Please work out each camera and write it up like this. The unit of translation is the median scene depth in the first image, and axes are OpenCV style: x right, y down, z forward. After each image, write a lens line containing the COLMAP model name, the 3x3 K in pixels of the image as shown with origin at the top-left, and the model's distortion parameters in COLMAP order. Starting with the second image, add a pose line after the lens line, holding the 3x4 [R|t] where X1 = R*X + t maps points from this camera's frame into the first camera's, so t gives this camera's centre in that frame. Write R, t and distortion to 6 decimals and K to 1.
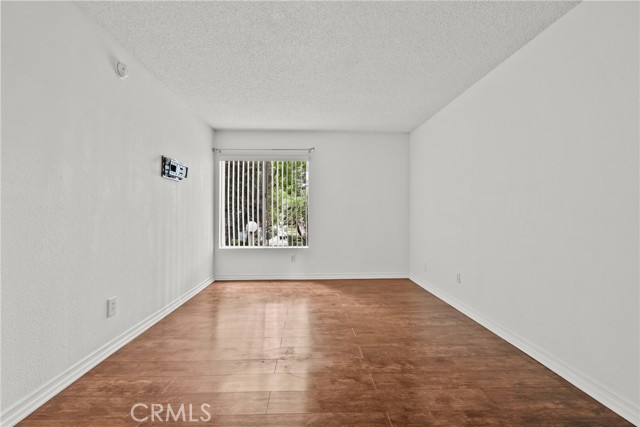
lens RADIAL K [[291.3, 0, 317.8], [0, 291.3, 214.1], [0, 0, 1]] dist [-0.000105, 0.000713]
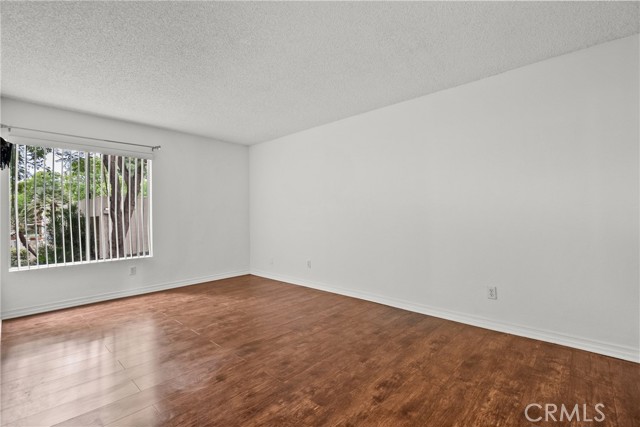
lens RADIAL K [[291.3, 0, 317.8], [0, 291.3, 214.1], [0, 0, 1]] dist [-0.000105, 0.000713]
pose [[0.702341, -0.002447, 0.711836, -0.436879], [0.009813, 0.999932, -0.006246, -0.005458], [-0.711773, 0.011372, 0.702318, 0.011415]]
